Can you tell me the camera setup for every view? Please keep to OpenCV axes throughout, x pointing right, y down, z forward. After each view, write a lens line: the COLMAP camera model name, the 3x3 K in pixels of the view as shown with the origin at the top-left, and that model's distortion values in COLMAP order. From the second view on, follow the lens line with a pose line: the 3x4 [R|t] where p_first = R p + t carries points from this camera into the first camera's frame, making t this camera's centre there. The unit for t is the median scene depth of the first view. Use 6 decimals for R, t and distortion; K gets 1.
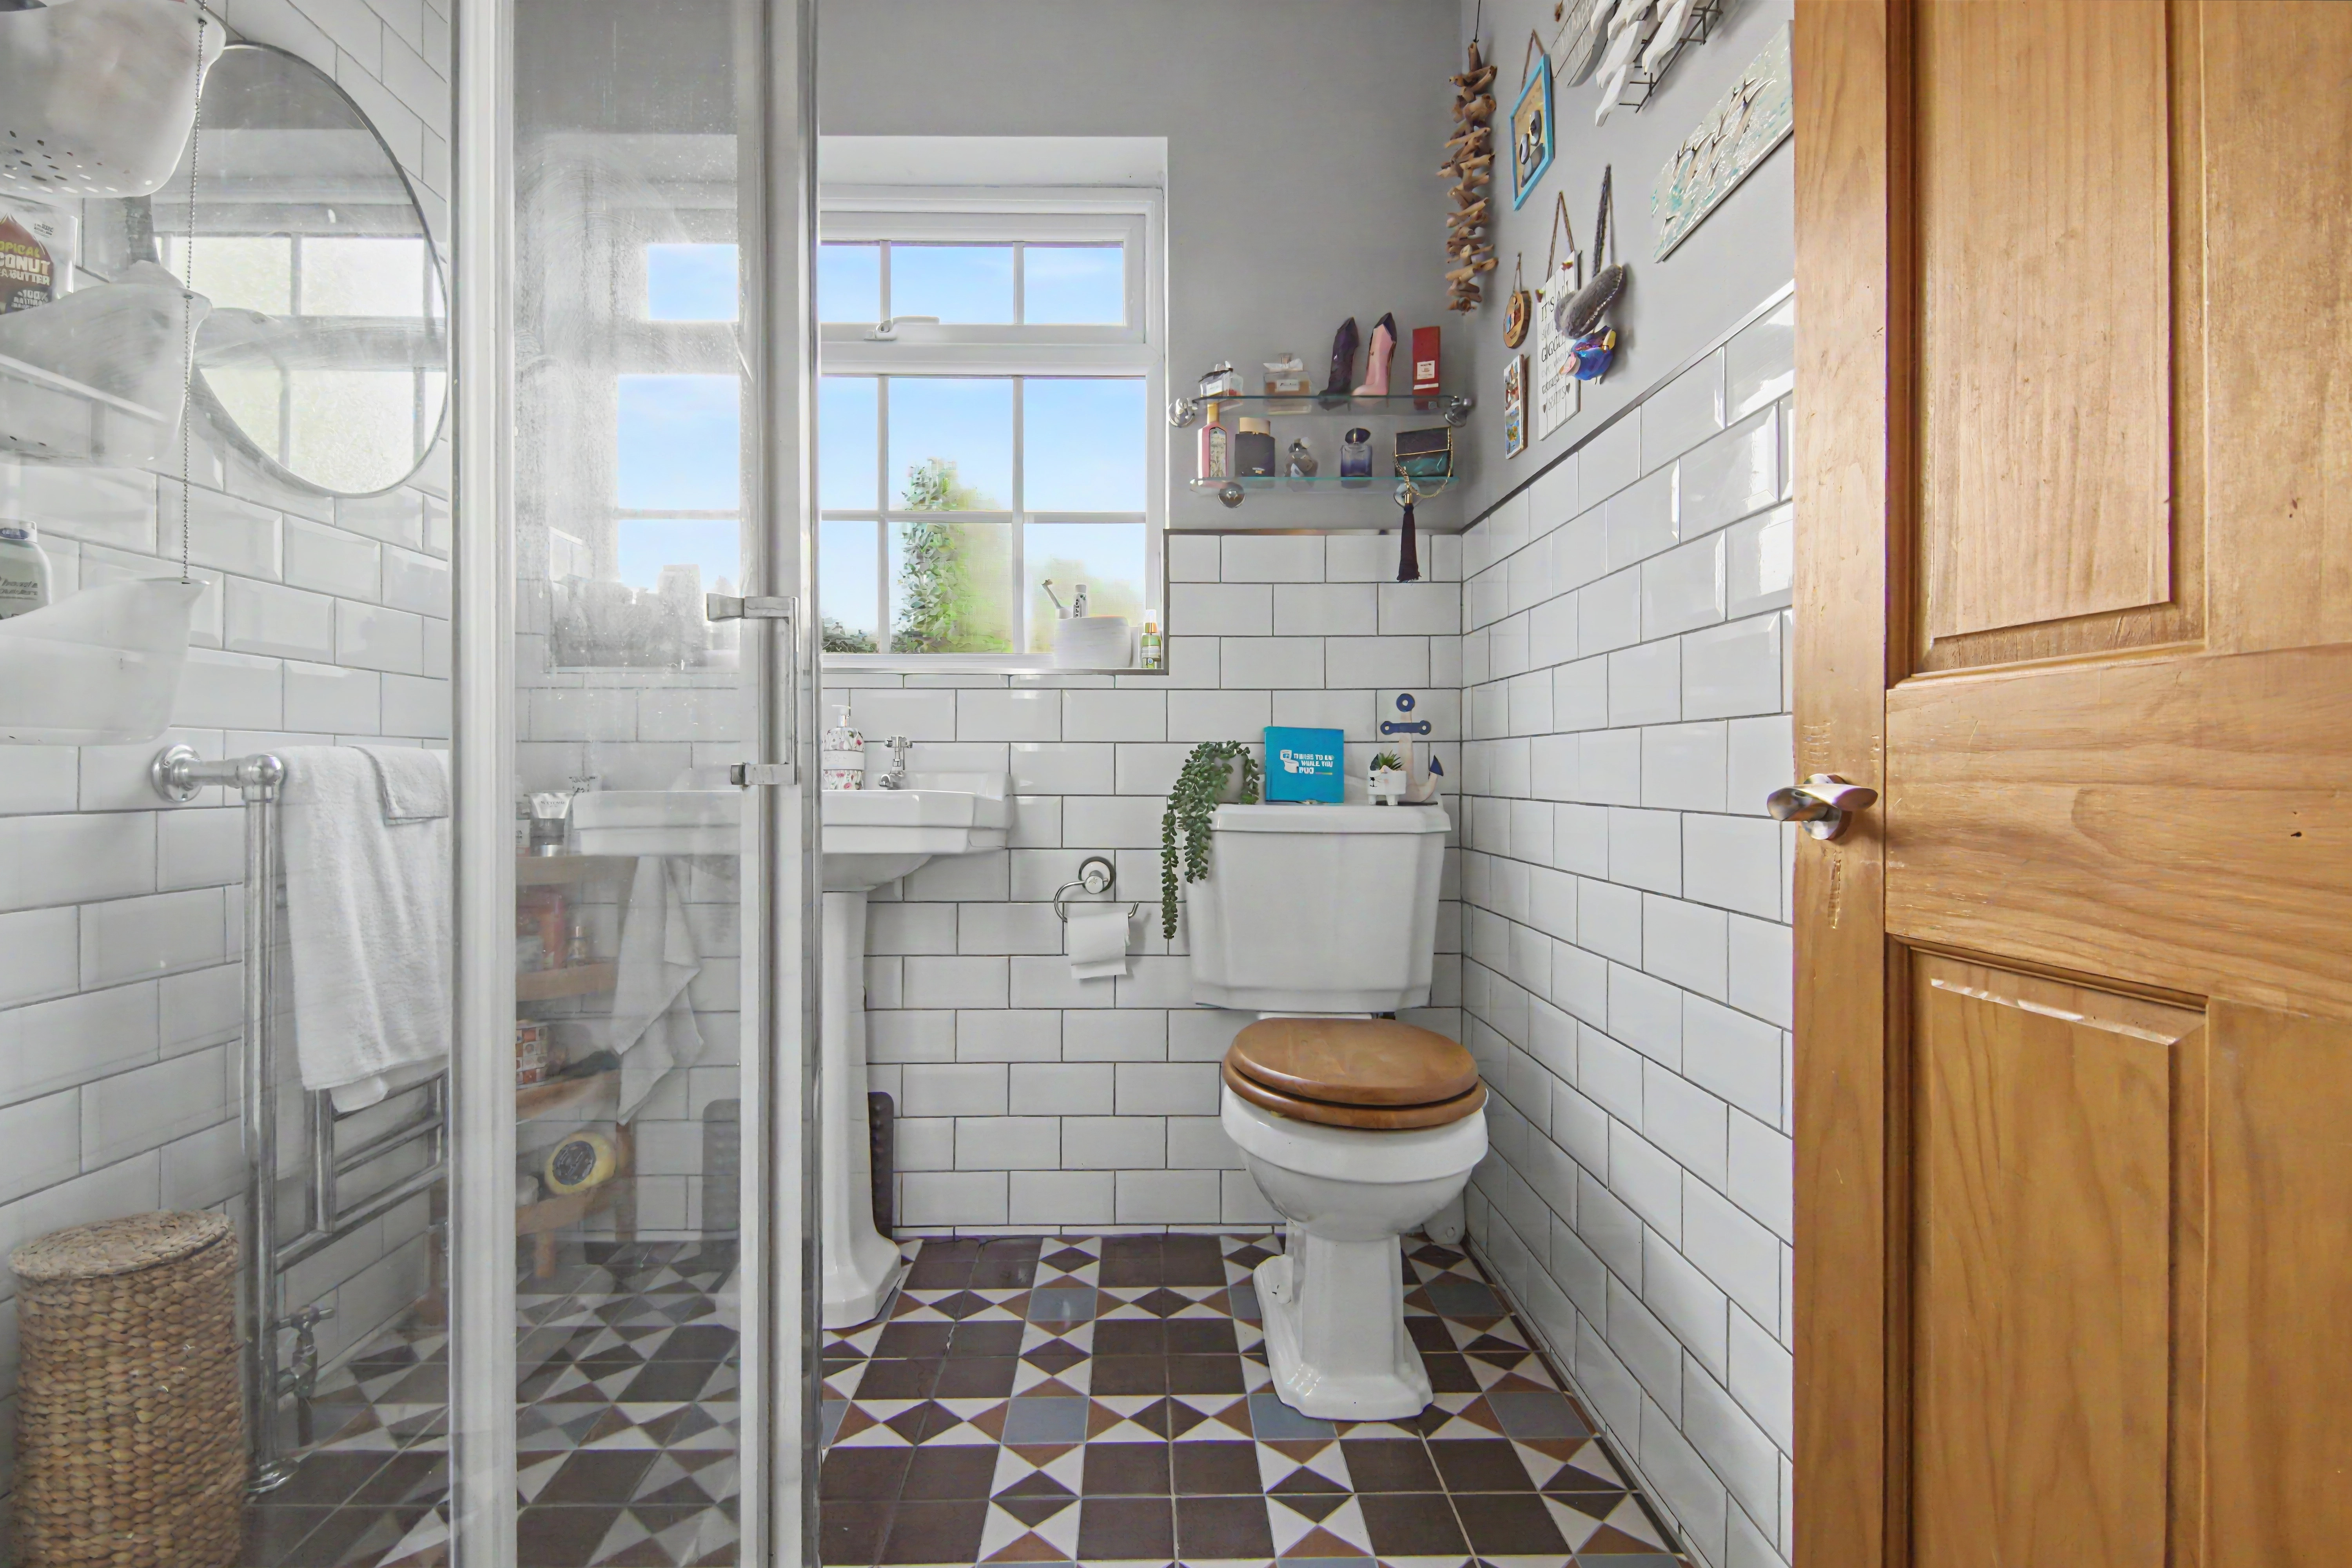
lens RADIAL K [[1121.5, 0, 1163.2], [0, 1121.5, 777.8], [0, 0, 1]] dist [0.029337, -0.021957]
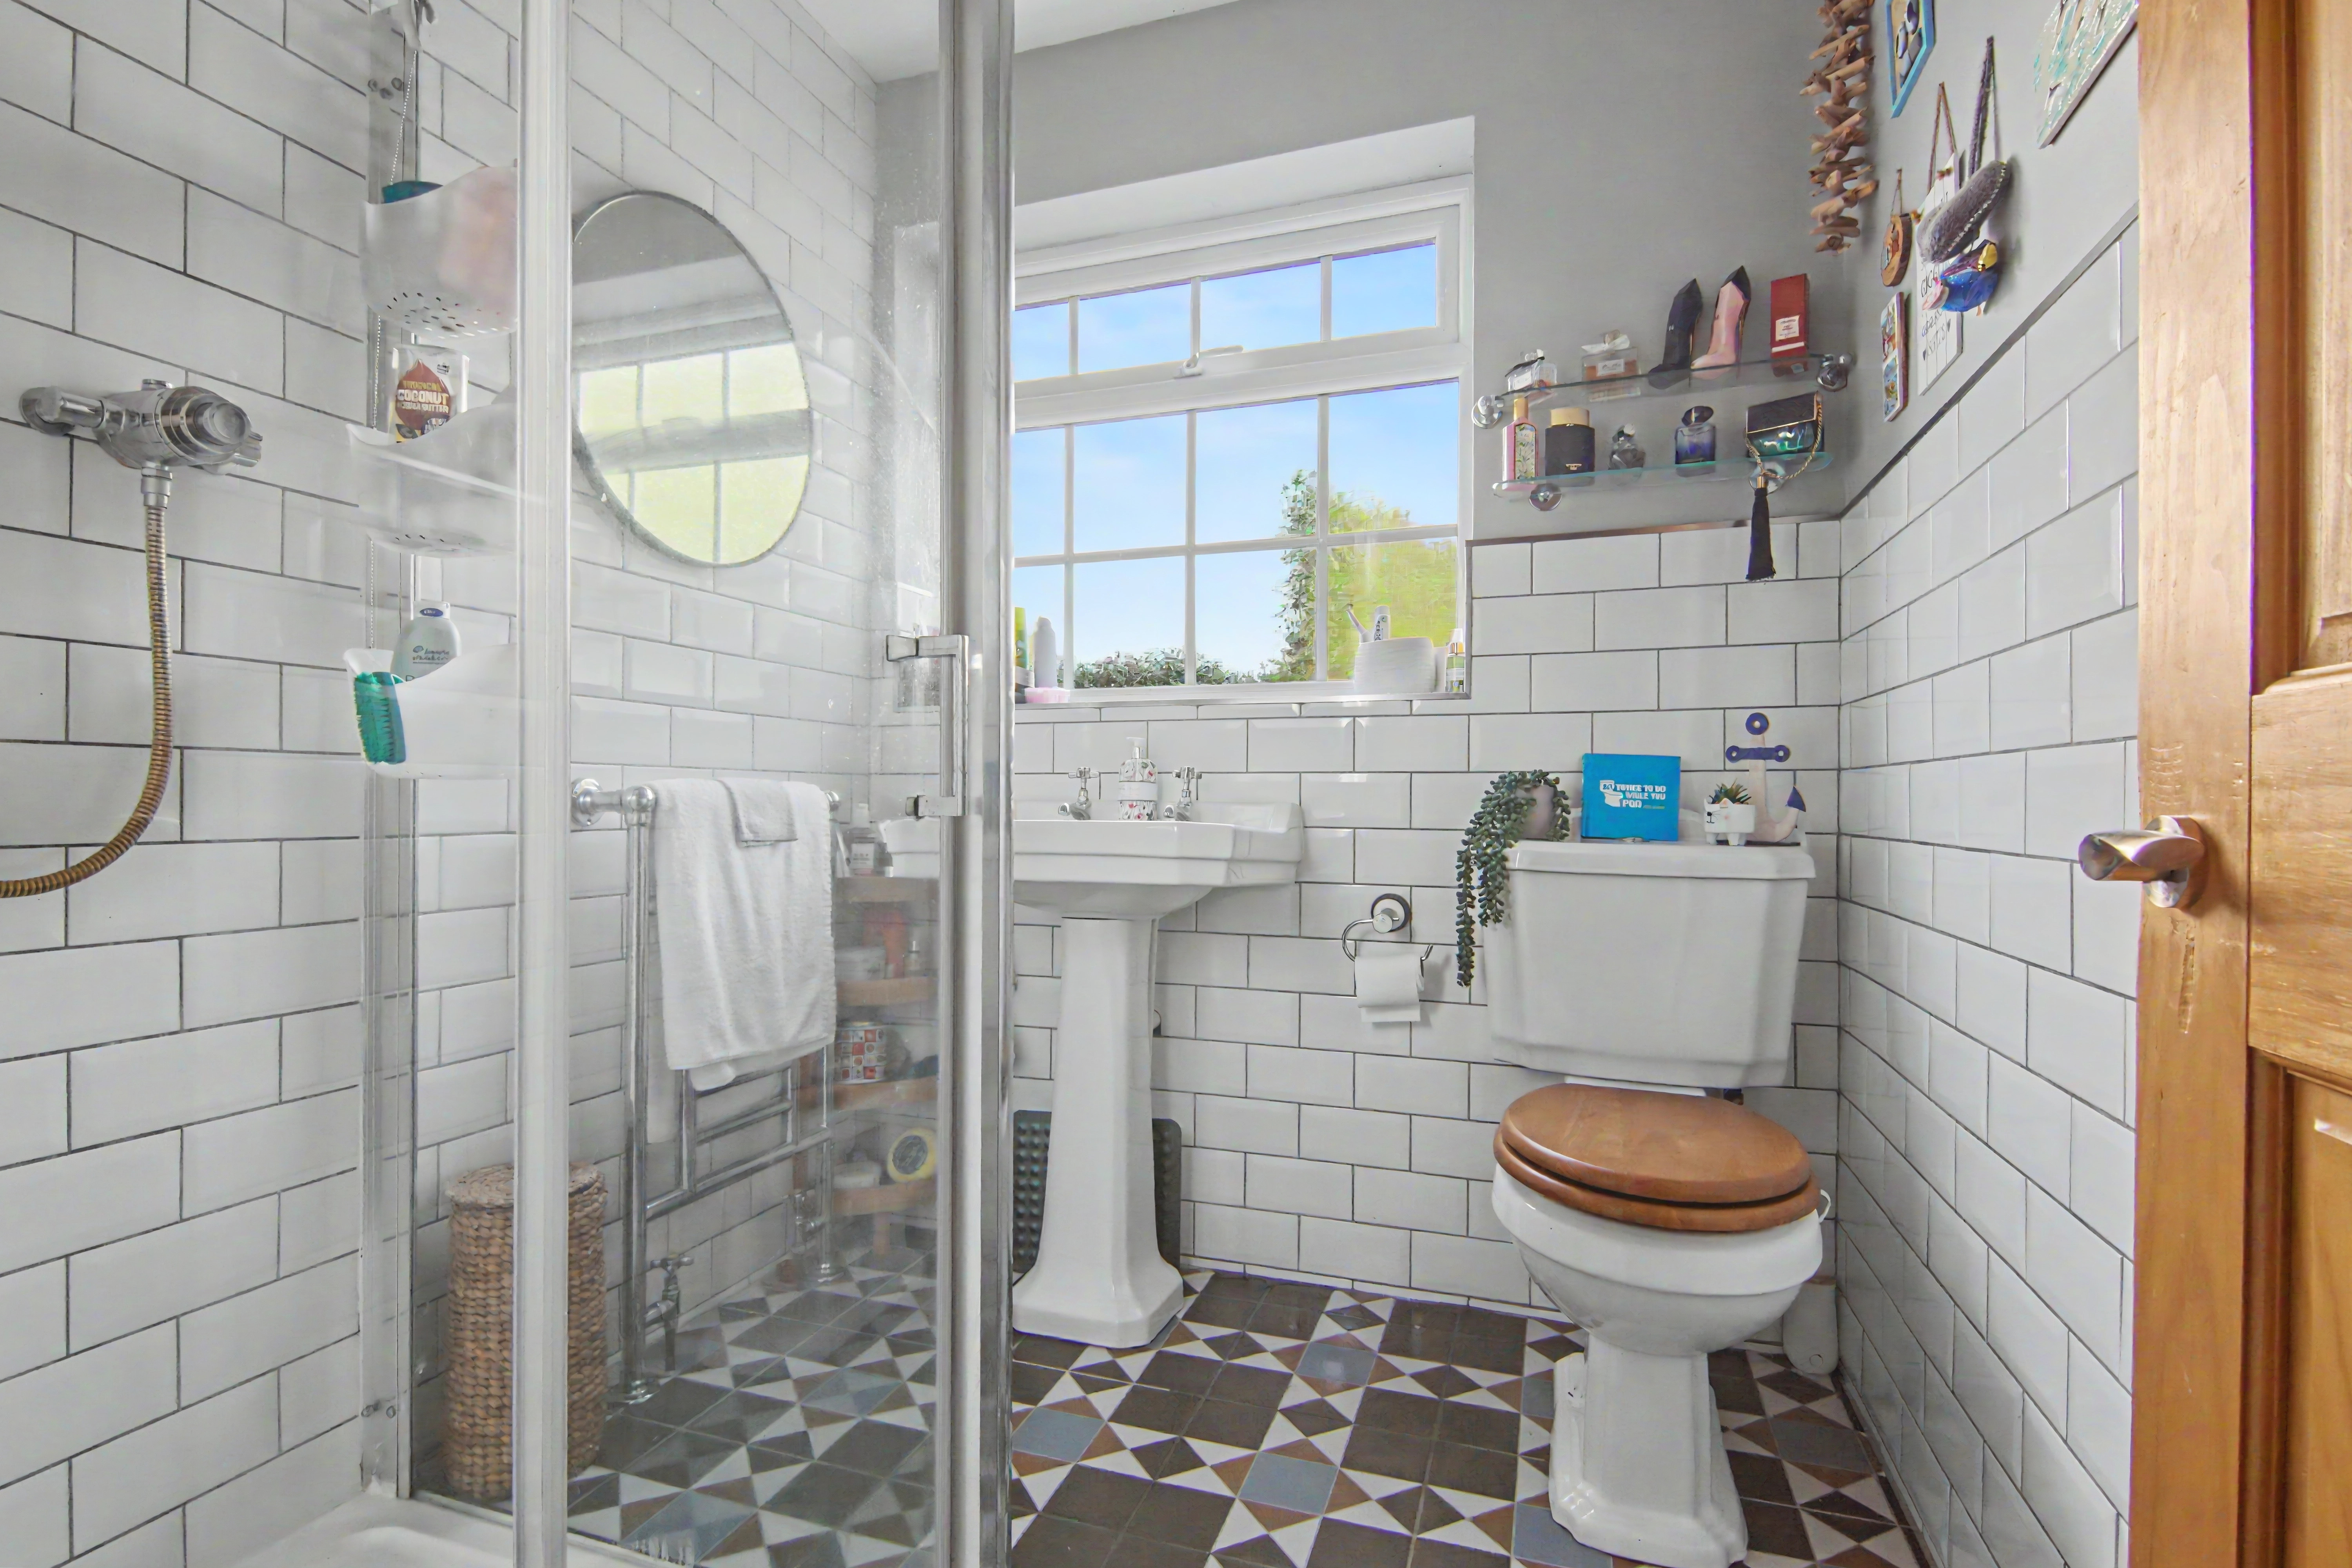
lens RADIAL K [[1134.6, 0, 1167.2], [0, 1134.6, 803.7], [0, 0, 1]] dist [0.020562, -0.014929]
pose [[0.937132, 0.005579, -0.348930, 0.110254], [-0.006706, 0.999975, -0.002023, -0.002442], [0.348910, 0.004236, 0.937147, 0.047445]]
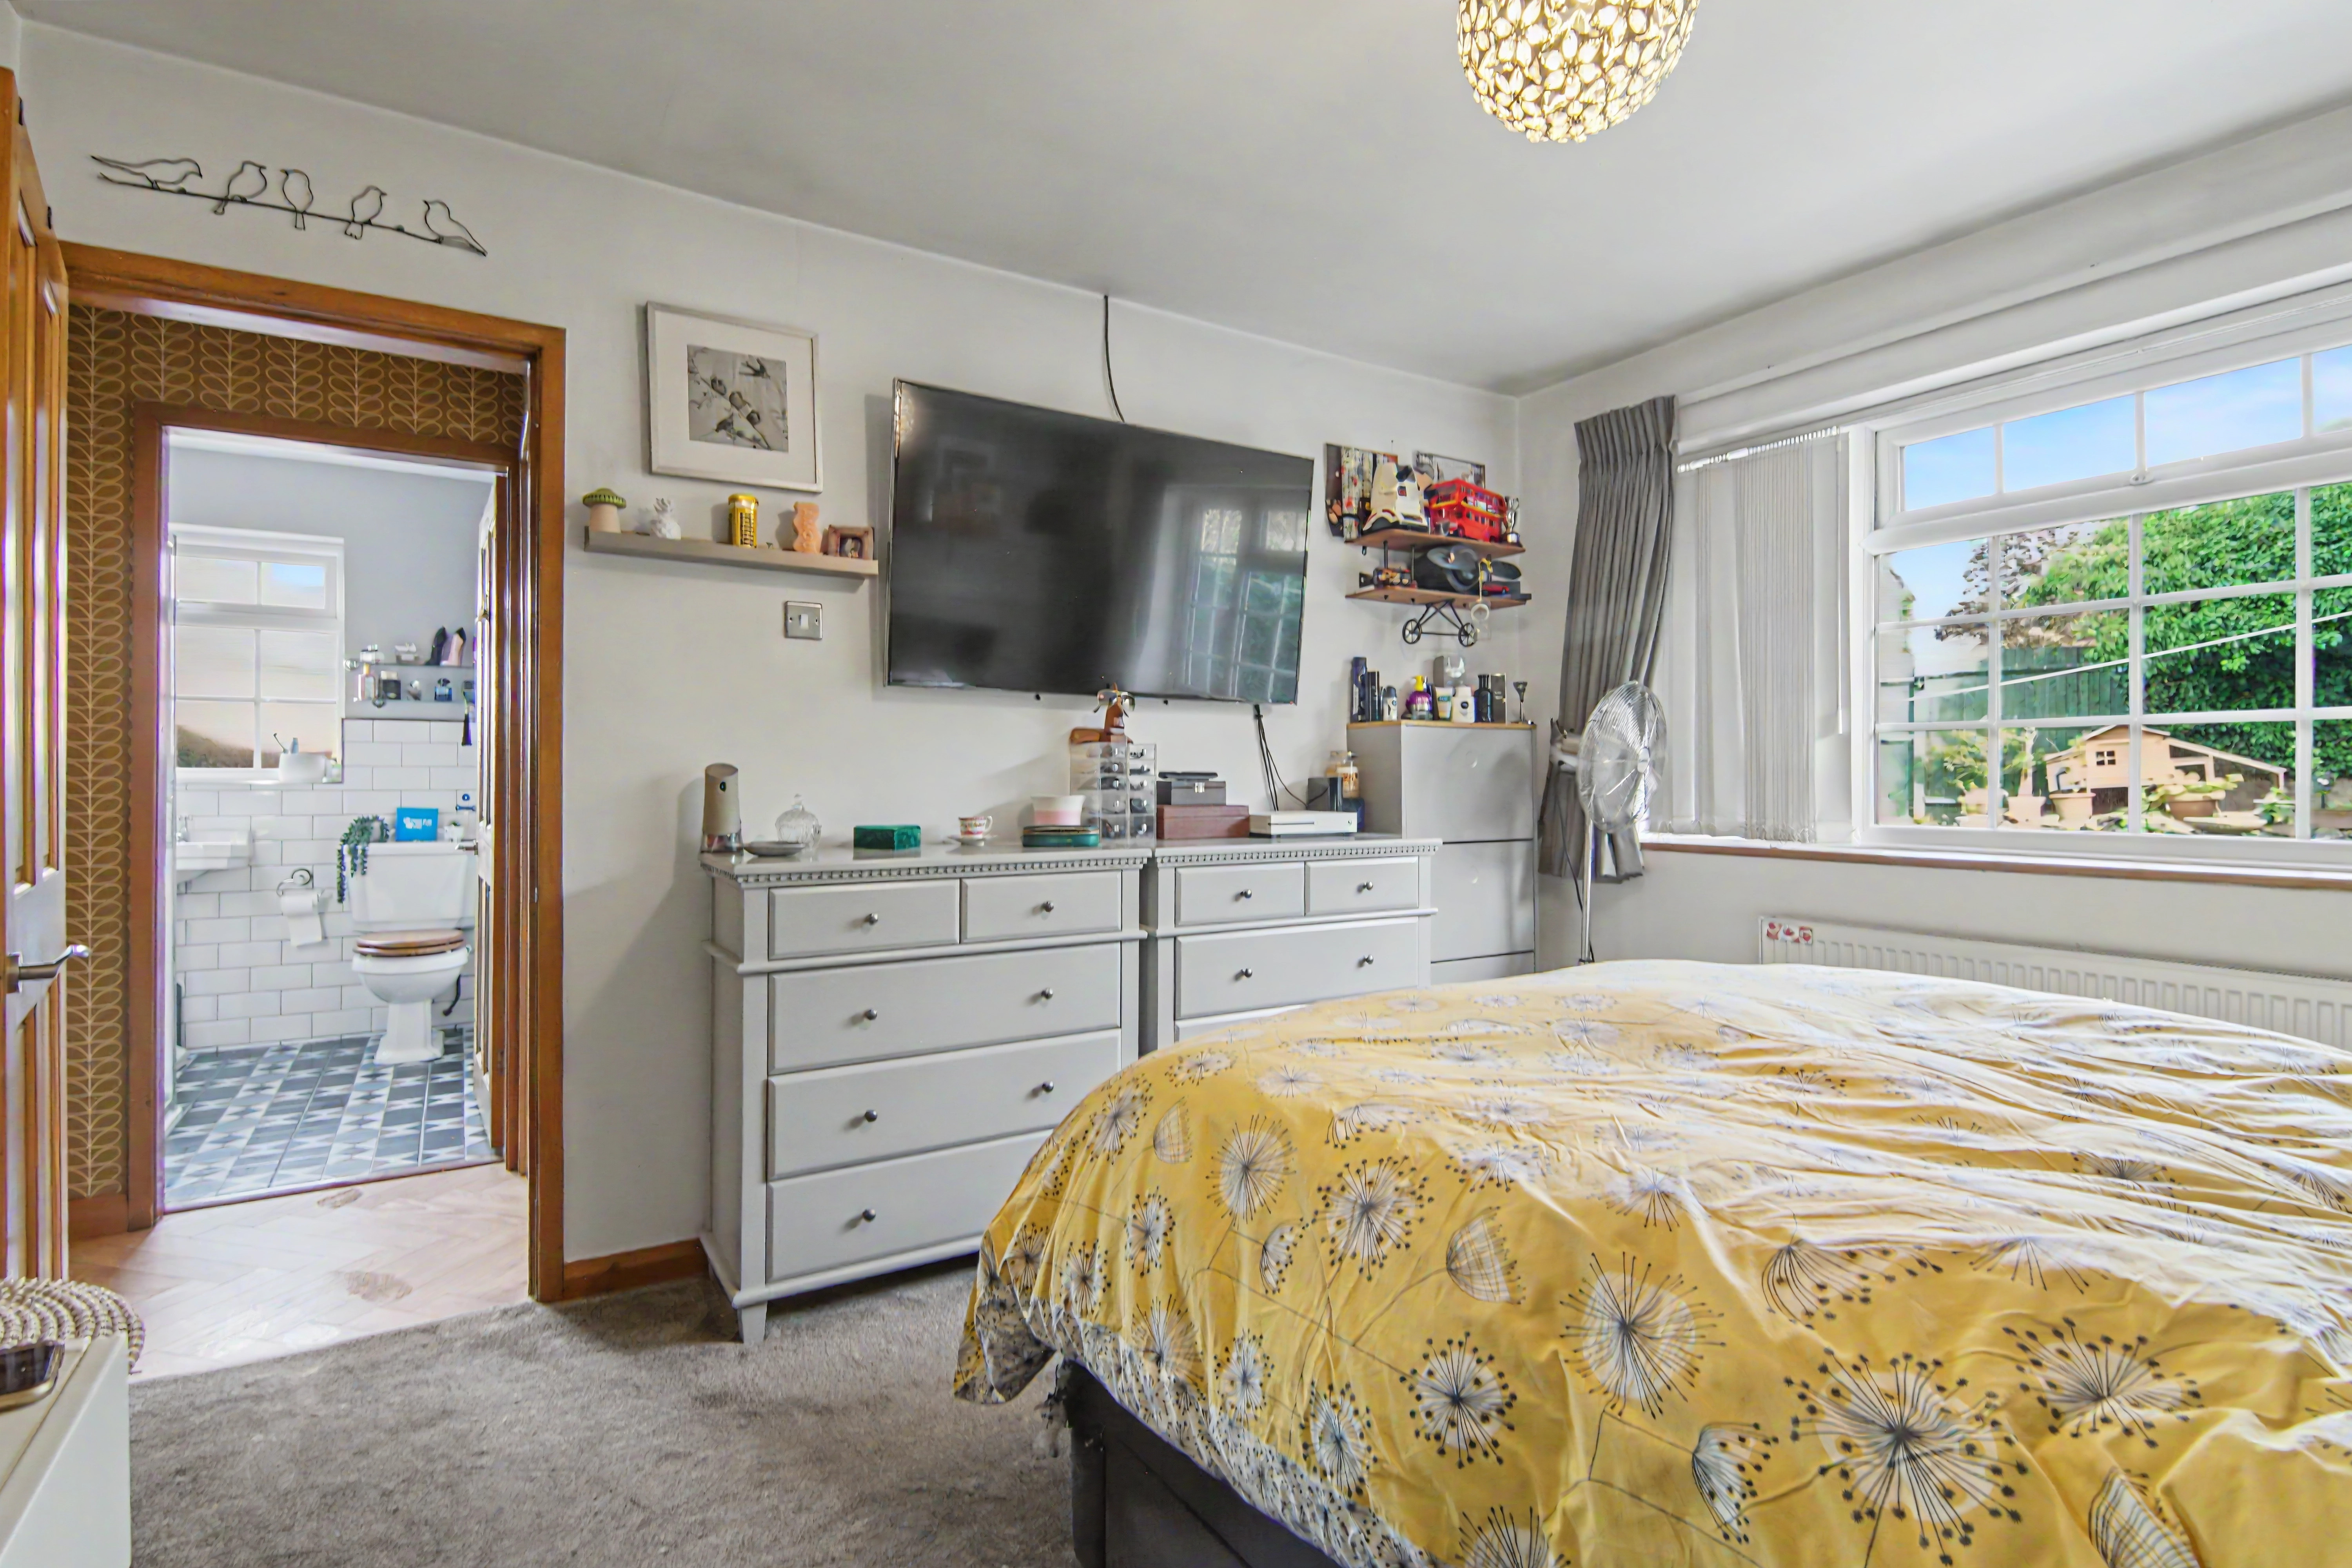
lens RADIAL K [[1121.5, 0, 1163.2], [0, 1121.5, 777.8], [0, 0, 1]] dist [0.029337, -0.021957]
pose [[0.854248, 0.001948, 0.519862, 0.254375], [0.000015, 0.999993, -0.003772, -0.109072], [-0.519866, 0.003230, 0.854242, -1.956707]]
